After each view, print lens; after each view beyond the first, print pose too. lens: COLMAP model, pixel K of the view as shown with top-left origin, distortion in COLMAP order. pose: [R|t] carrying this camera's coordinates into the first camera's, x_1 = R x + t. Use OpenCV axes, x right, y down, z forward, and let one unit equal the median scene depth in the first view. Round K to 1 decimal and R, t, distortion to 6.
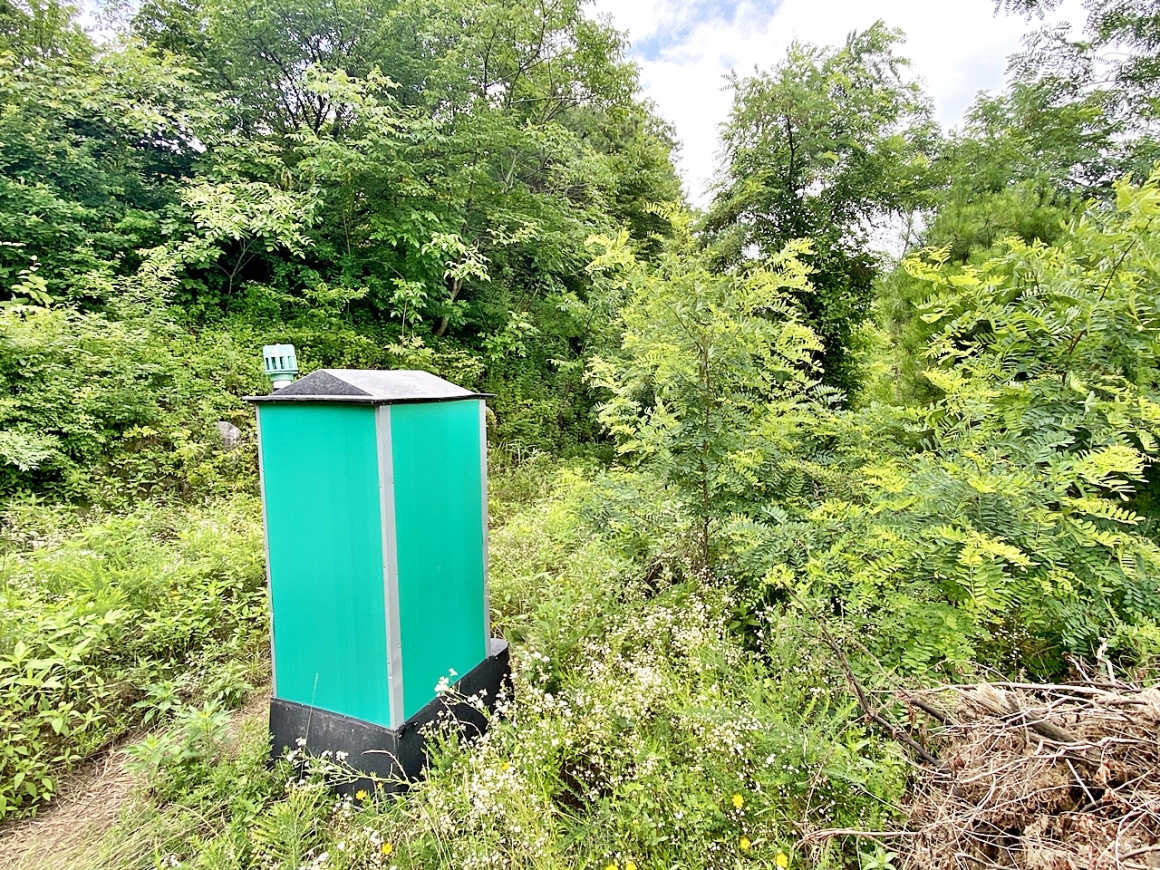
lens RADIAL K [[613.1, 0, 579.6], [0, 613.1, 428.7], [0, 0, 1]] dist [0.020458, -0.026338]
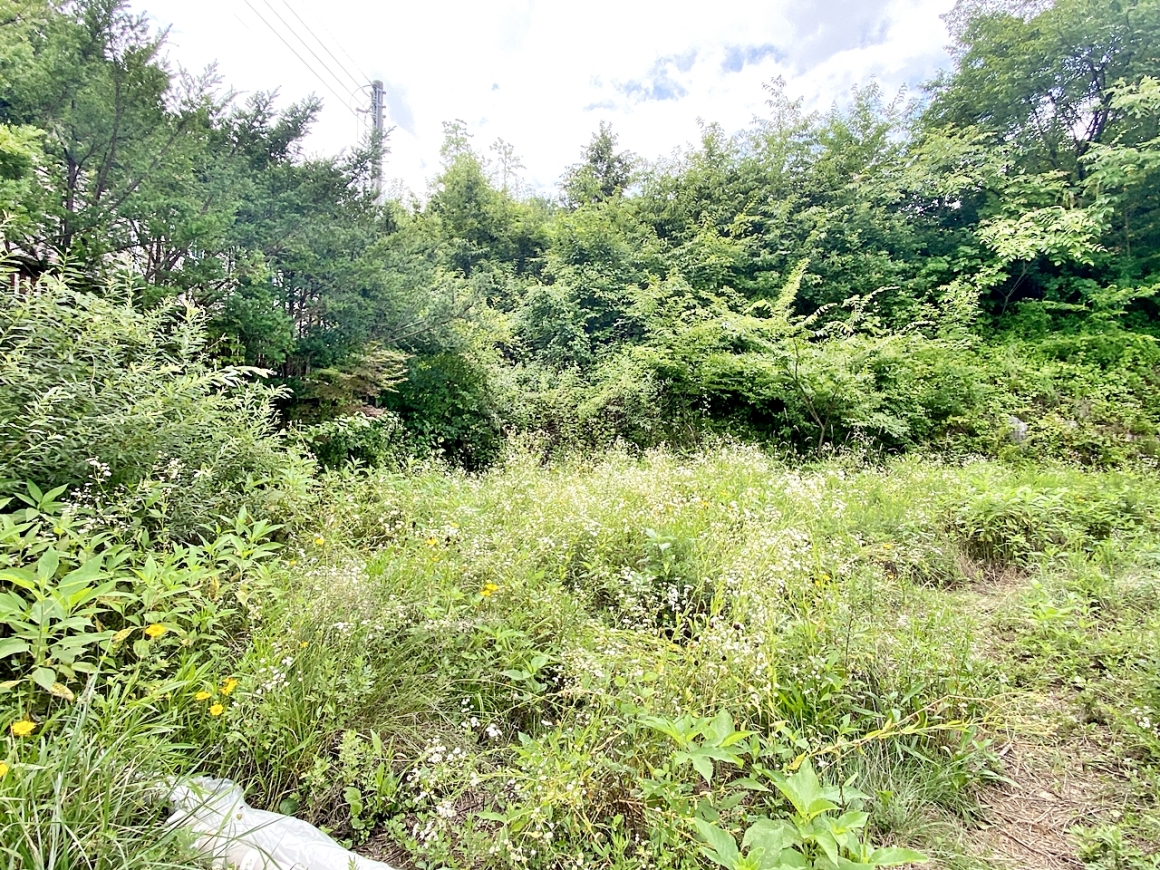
lens RADIAL K [[613.1, 0, 572.5], [0, 613.1, 441.3], [0, 0, 1]] dist [0.020458, -0.026338]
pose [[0.549681, 0.005010, -0.835360, -0.056177], [-0.053493, 0.998141, -0.029213, 0.107938], [0.833660, 0.060744, 0.548927, -0.319413]]
